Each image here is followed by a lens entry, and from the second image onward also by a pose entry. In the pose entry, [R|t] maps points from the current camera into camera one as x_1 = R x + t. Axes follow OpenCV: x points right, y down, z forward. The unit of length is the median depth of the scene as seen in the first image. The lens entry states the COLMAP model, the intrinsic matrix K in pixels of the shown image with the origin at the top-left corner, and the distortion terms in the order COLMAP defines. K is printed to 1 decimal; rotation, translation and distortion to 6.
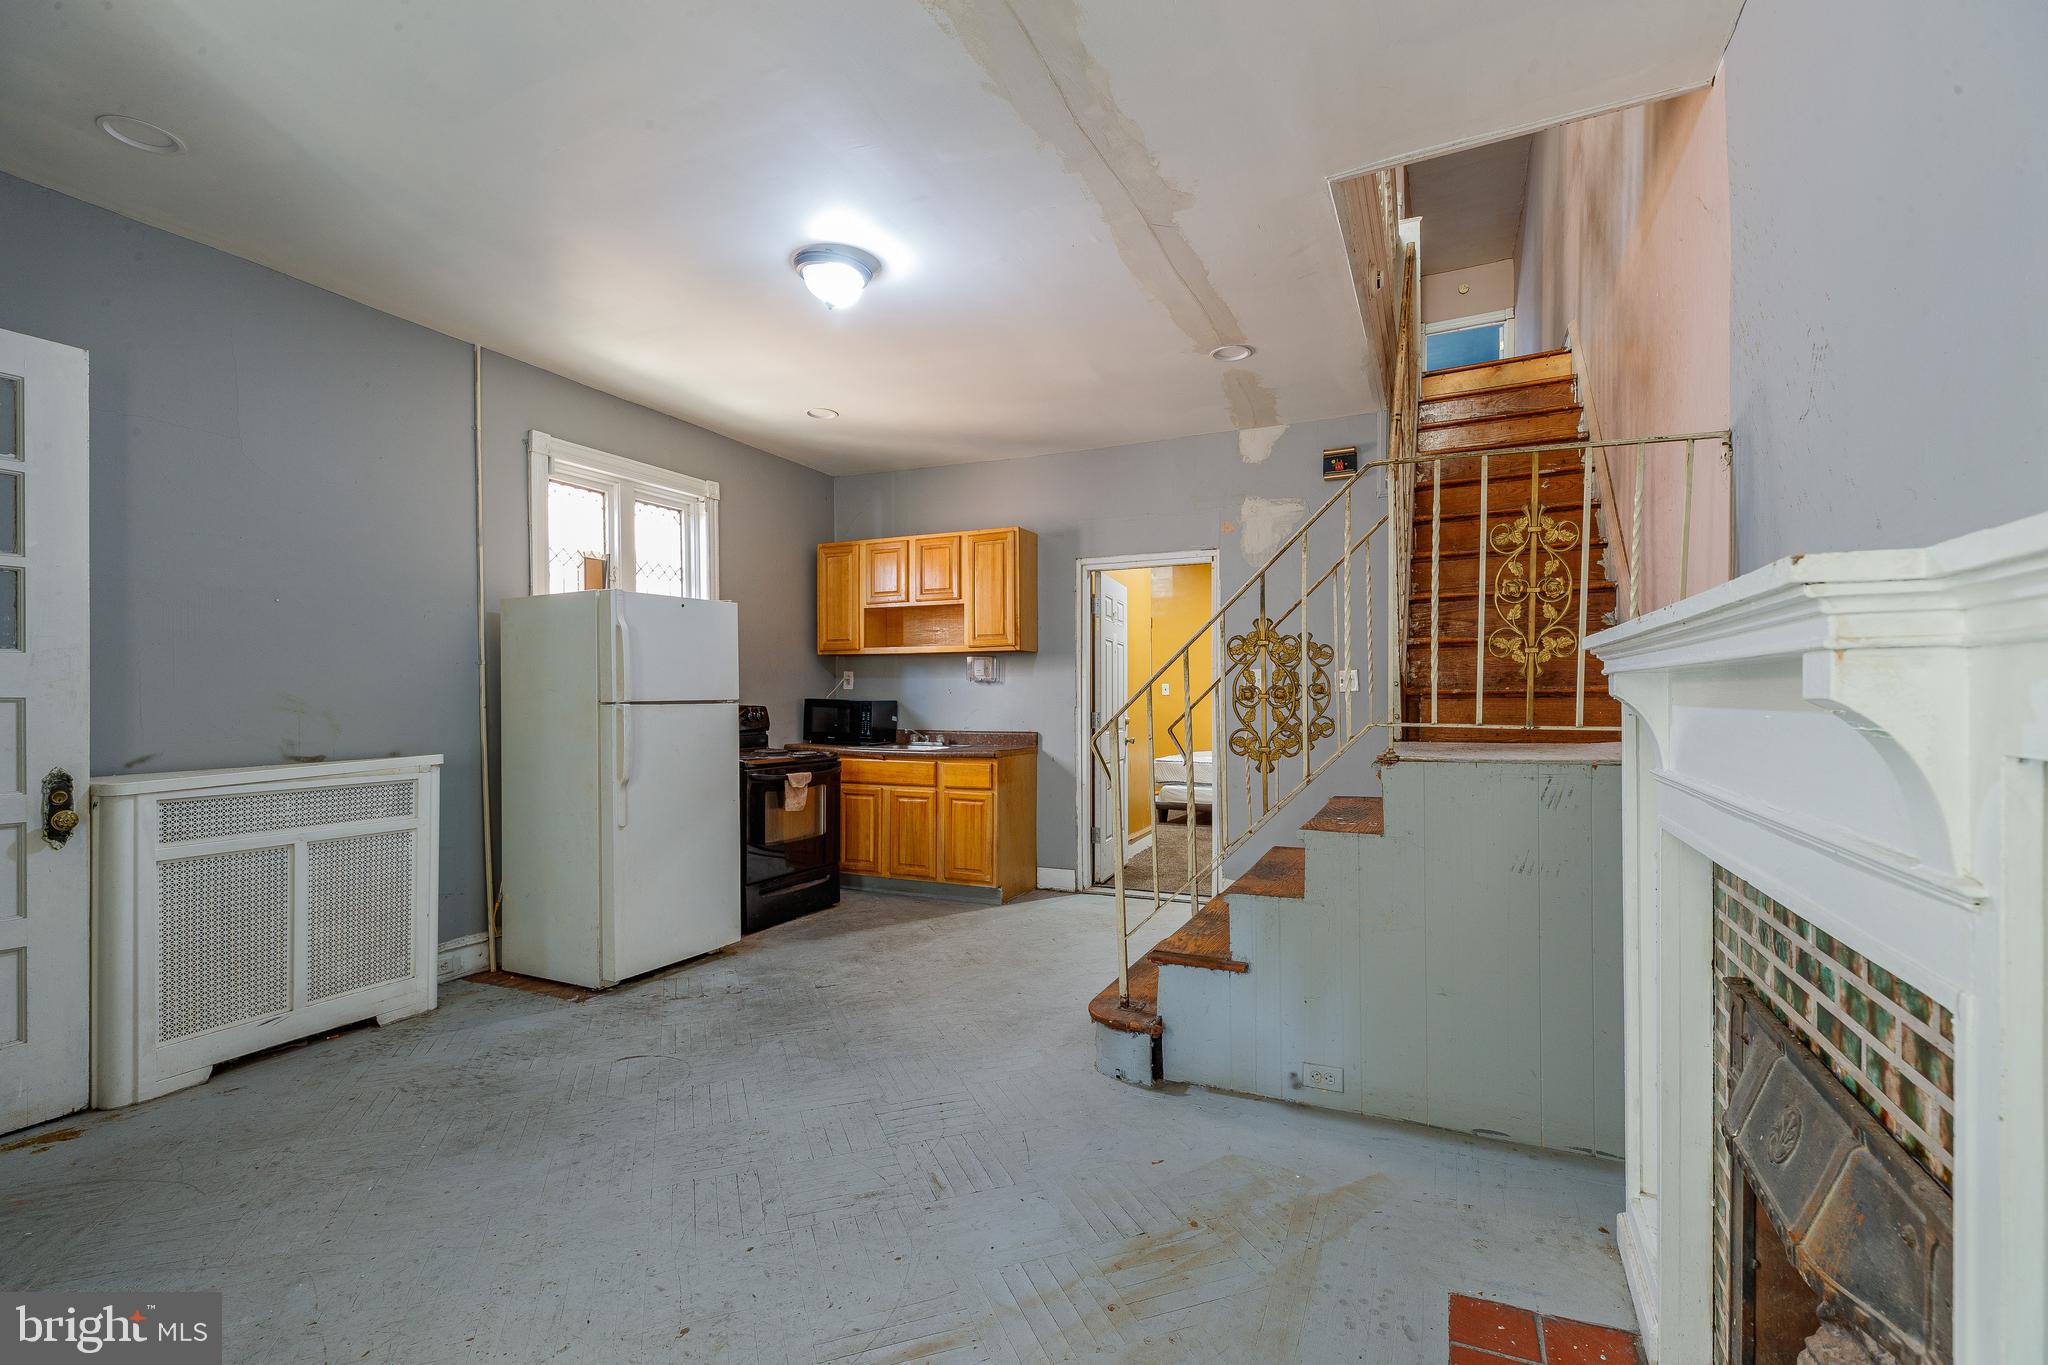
lens RADIAL K [[914.6, 0, 1013.7], [0, 914.6, 690.8], [0, 0, 1]] dist [0.006317, -0.000011]
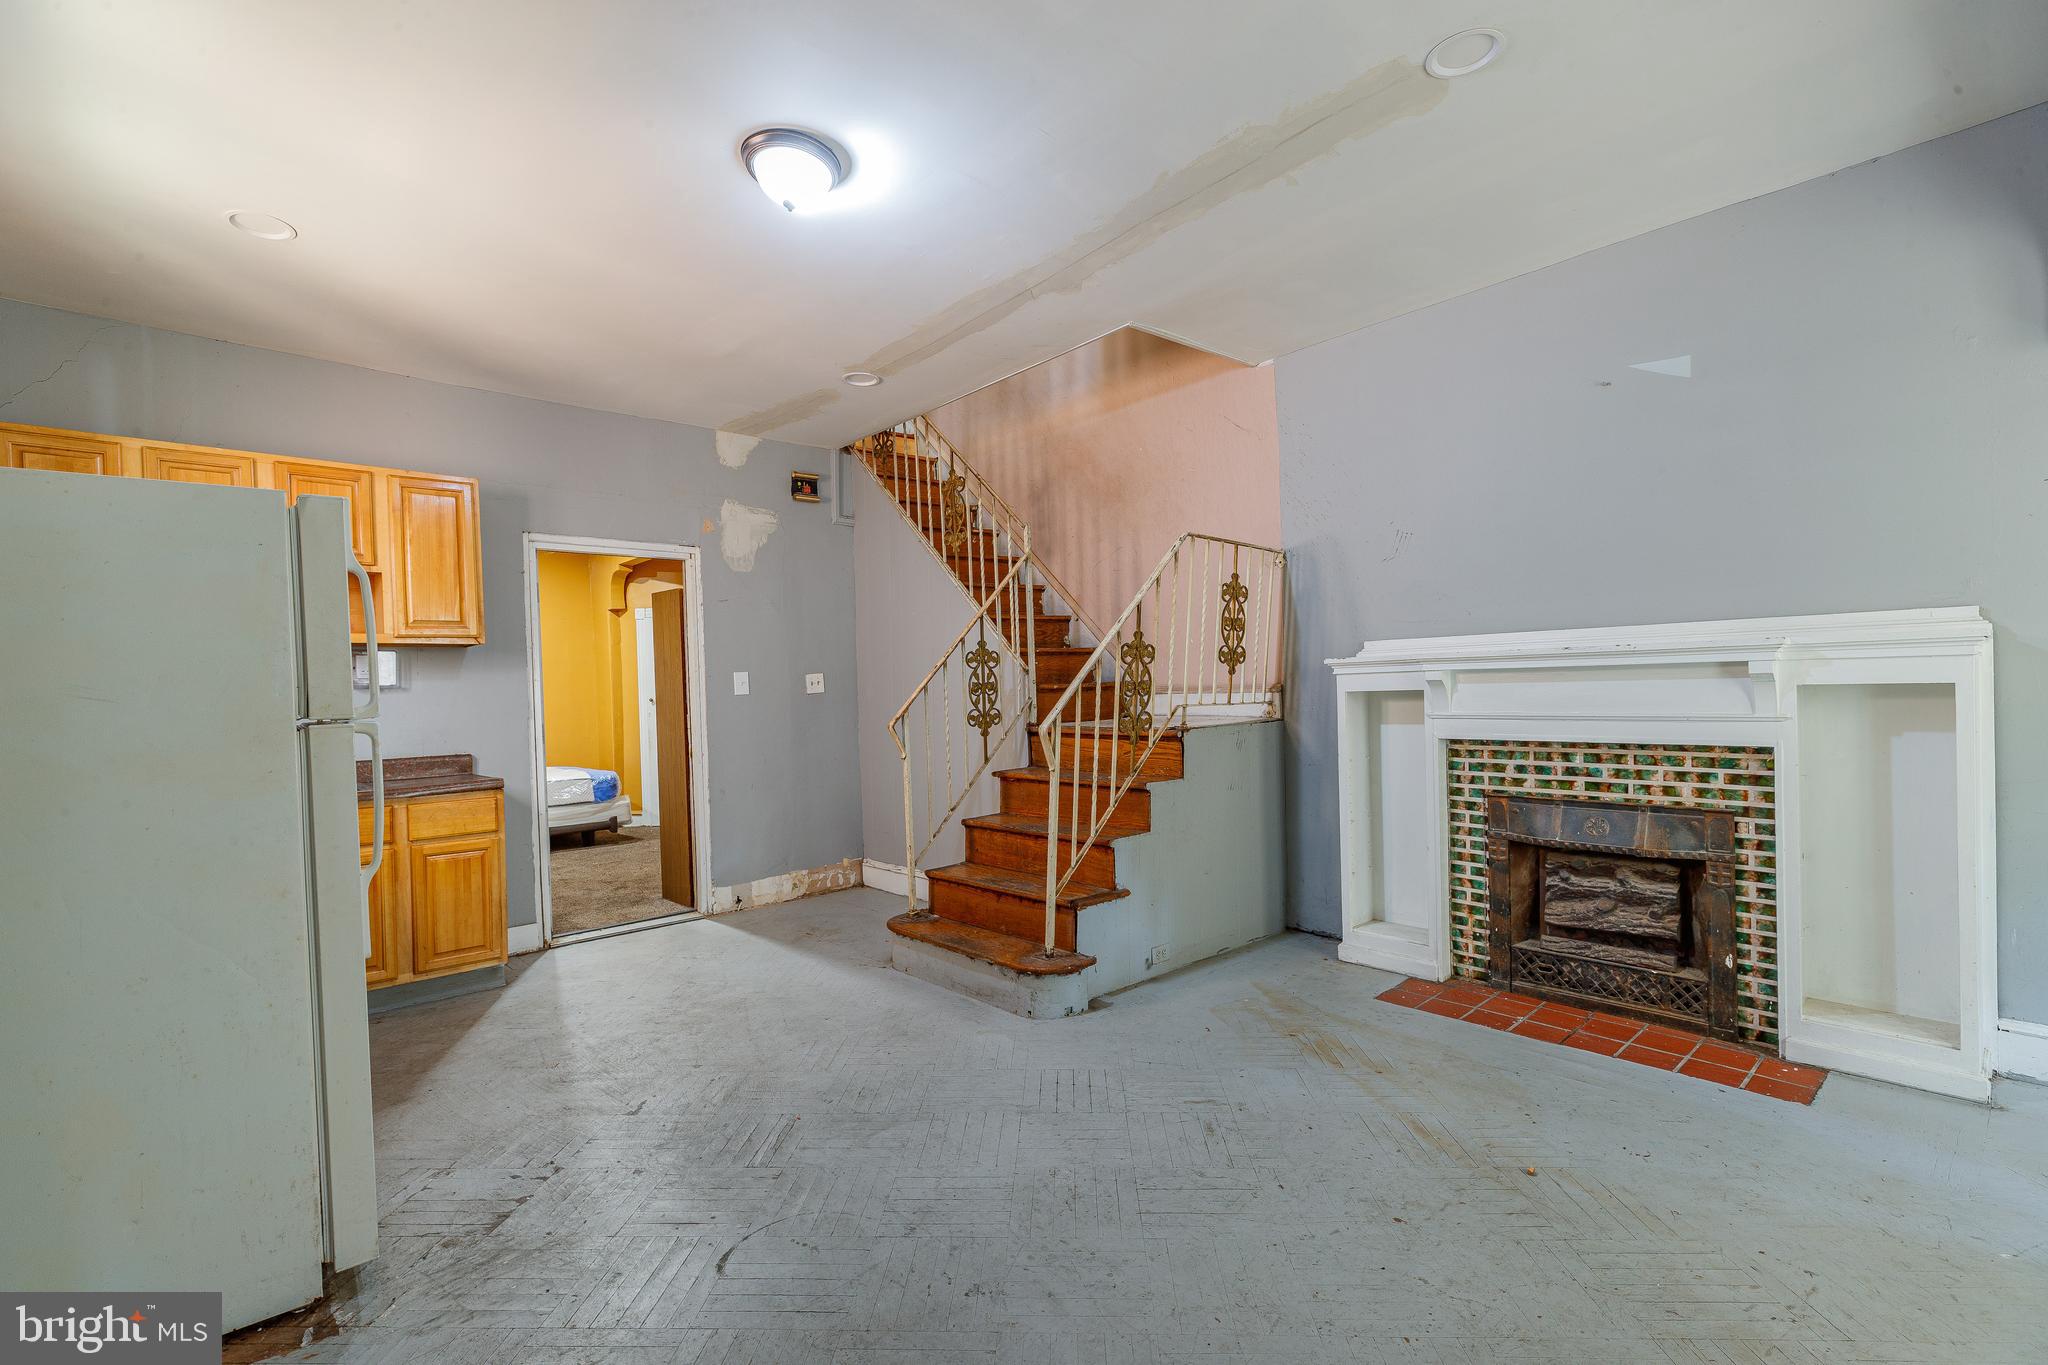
lens RADIAL K [[914.6, 0, 1011.4], [0, 914.6, 699.5], [0, 0, 1]] dist [0.006317, -0.000011]
pose [[0.397307, -0.014847, 0.917566, -0.796128], [0.022774, 0.999721, 0.006315, 0.008755], [-0.917403, 0.018388, 0.397534, 0.481480]]
